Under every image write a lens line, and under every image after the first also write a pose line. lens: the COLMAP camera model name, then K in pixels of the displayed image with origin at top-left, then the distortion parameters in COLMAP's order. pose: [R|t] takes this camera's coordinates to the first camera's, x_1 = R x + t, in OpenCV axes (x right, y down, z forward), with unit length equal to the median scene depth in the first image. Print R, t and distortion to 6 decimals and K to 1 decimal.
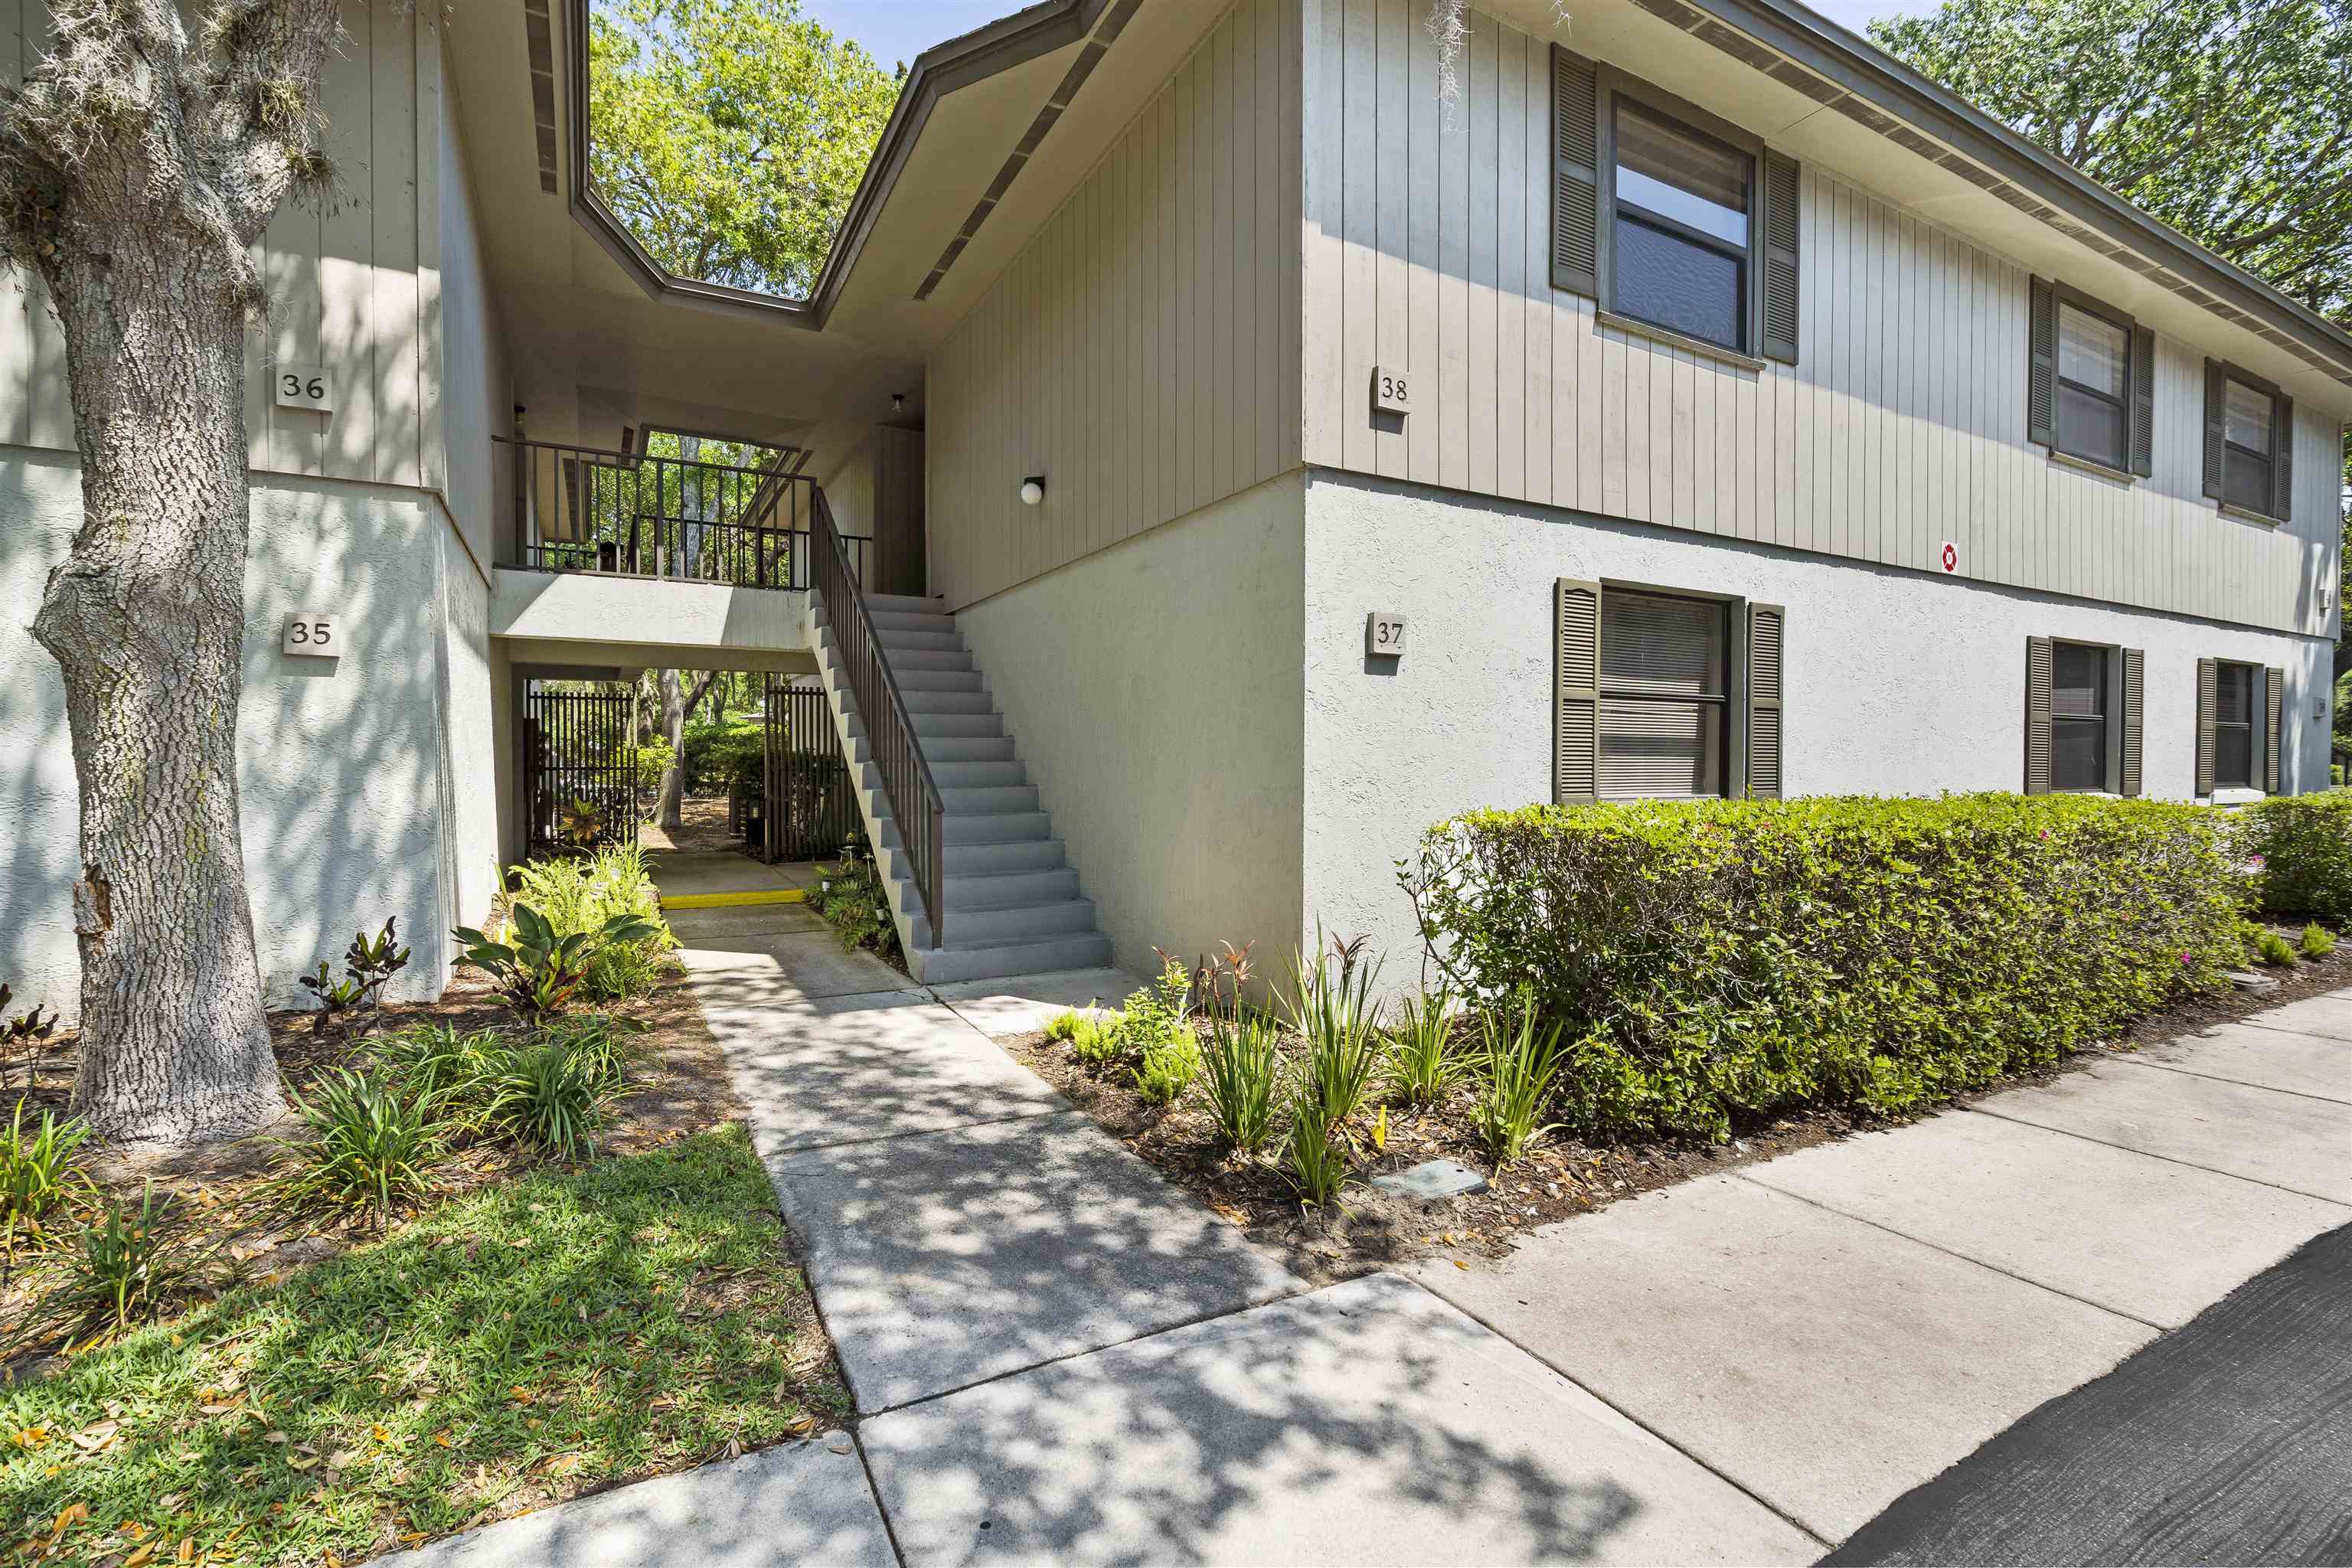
lens RADIAL K [[1070.2, 0, 1180.4], [0, 1070.2, 783.0], [0, 0, 1]] dist [-0.009538, 0.005012]
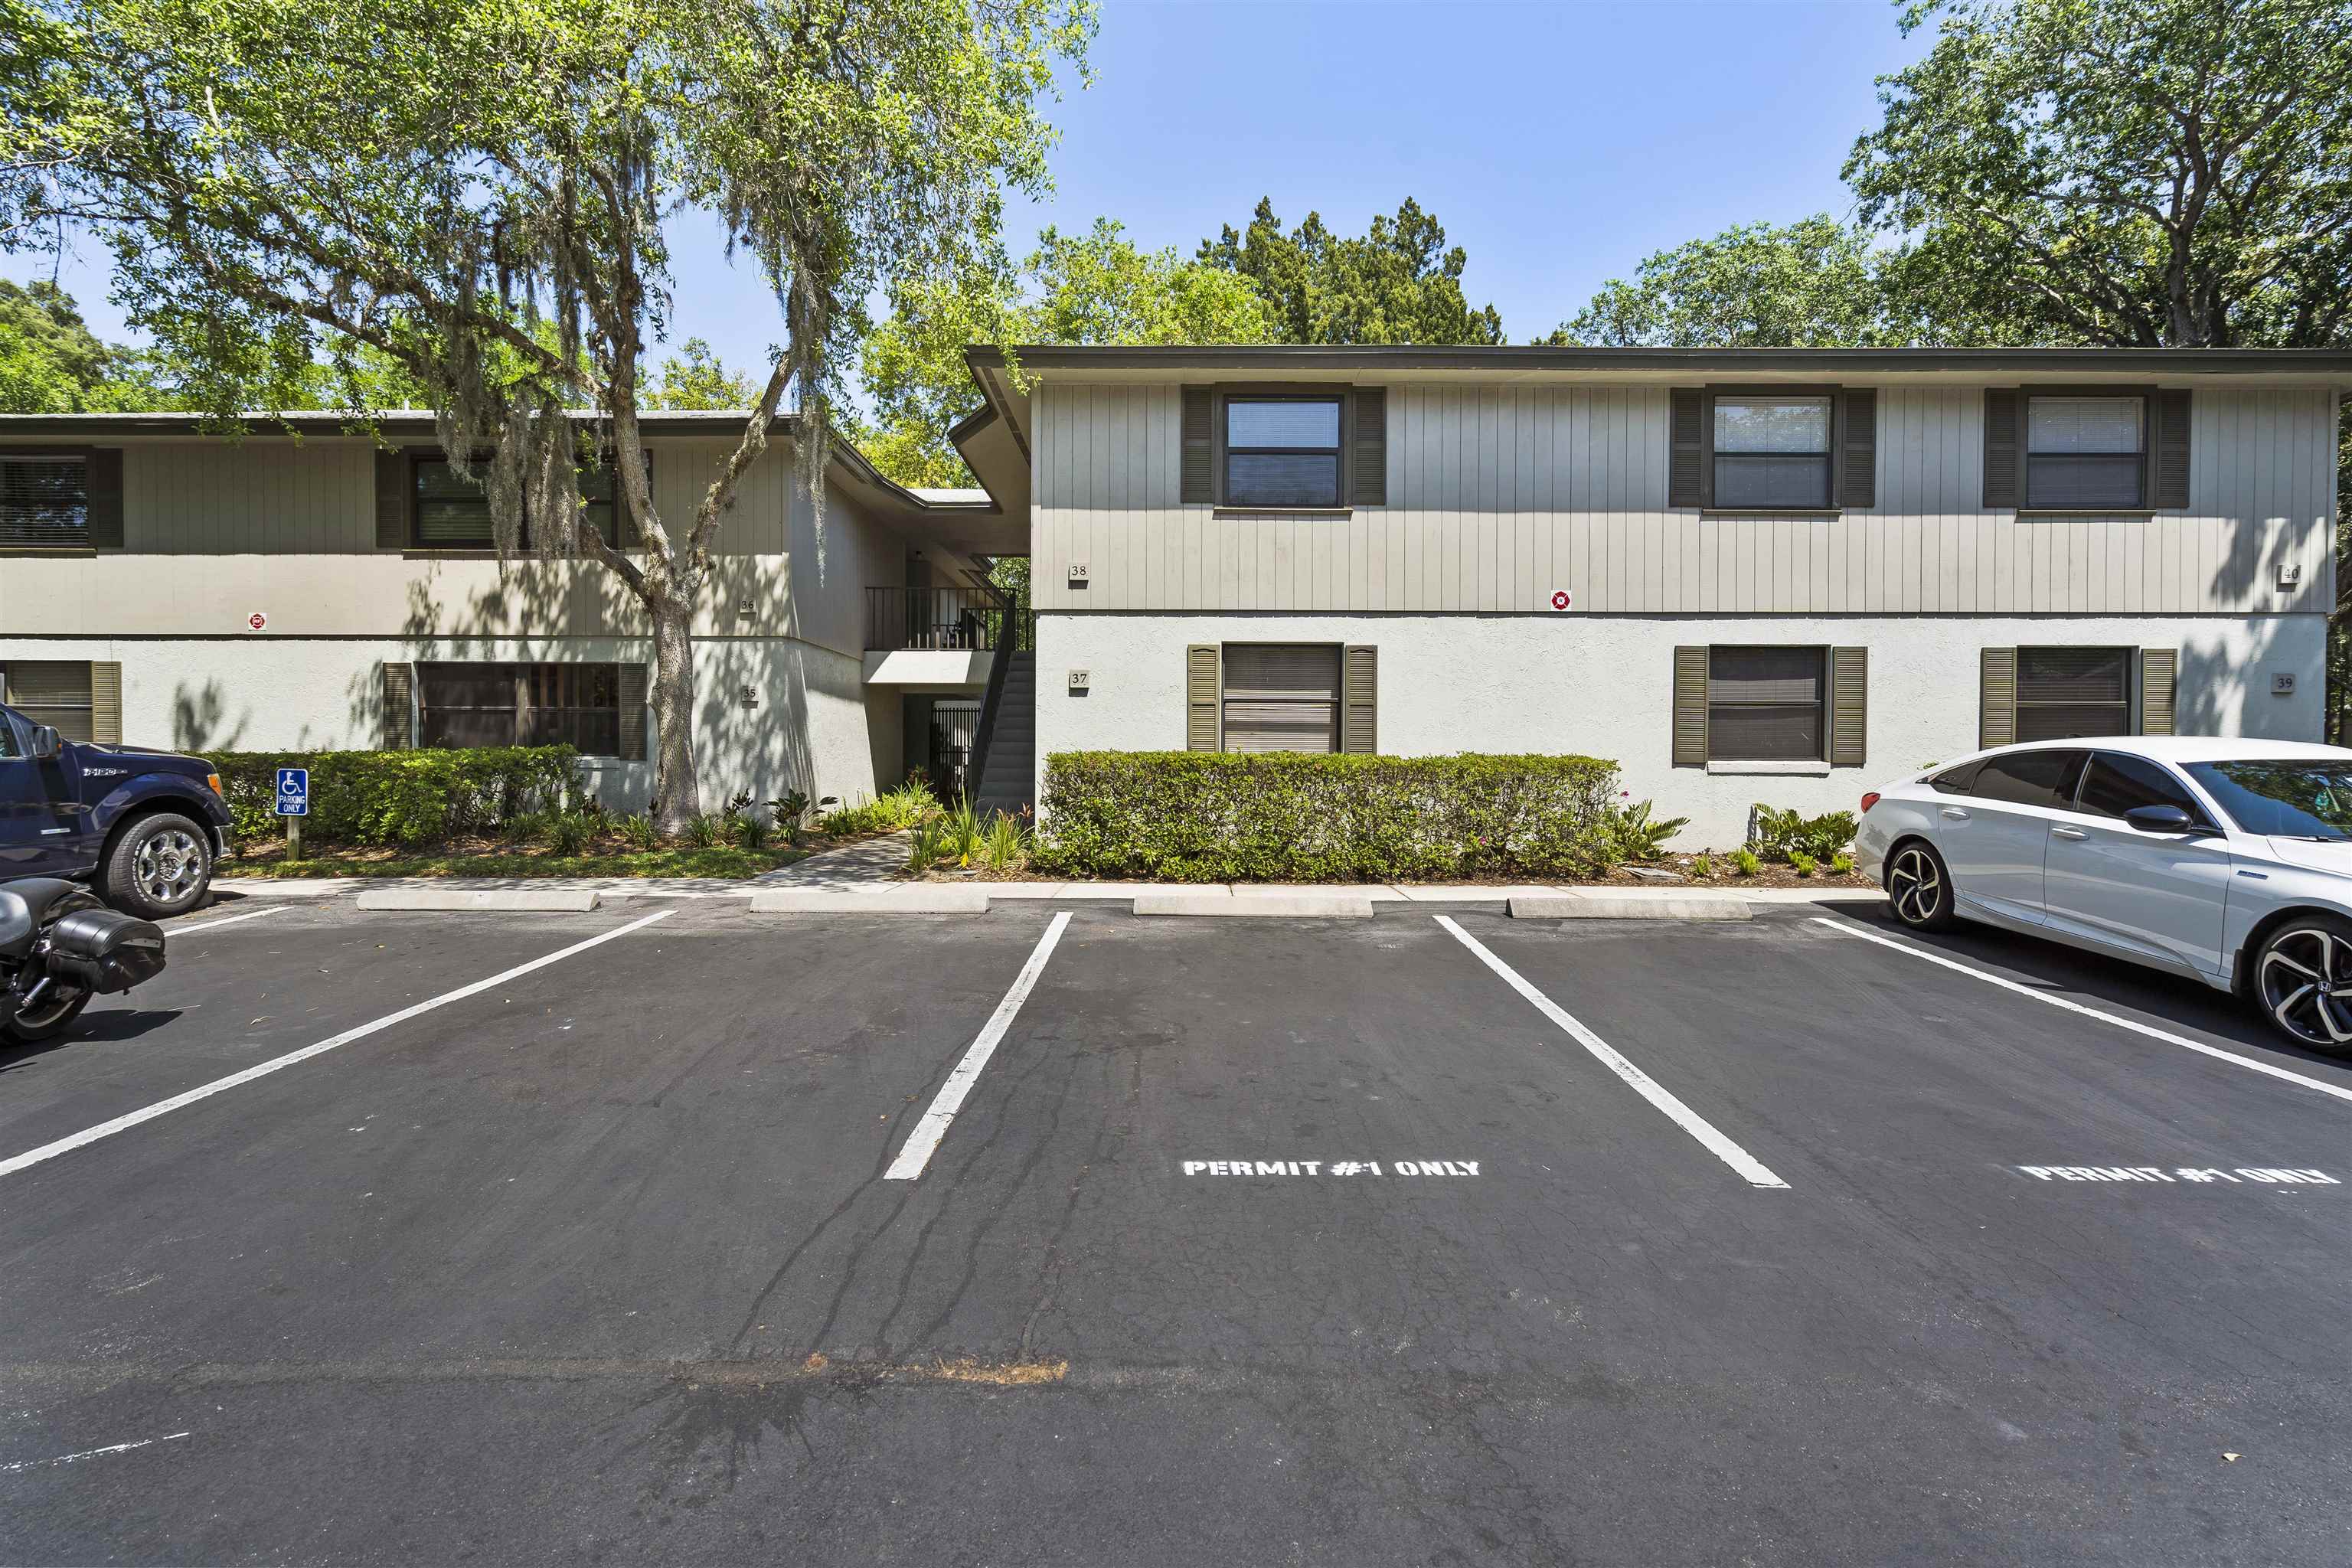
lens RADIAL K [[1070.2, 0, 1172.9], [0, 1070.2, 780.0], [0, 0, 1]] dist [-0.009538, 0.005012]
pose [[0.881631, 0.007461, -0.471881, 1.097149], [-0.008577, 0.999963, -0.000214, 0.055829], [0.471862, 0.004236, 0.881662, -0.687666]]
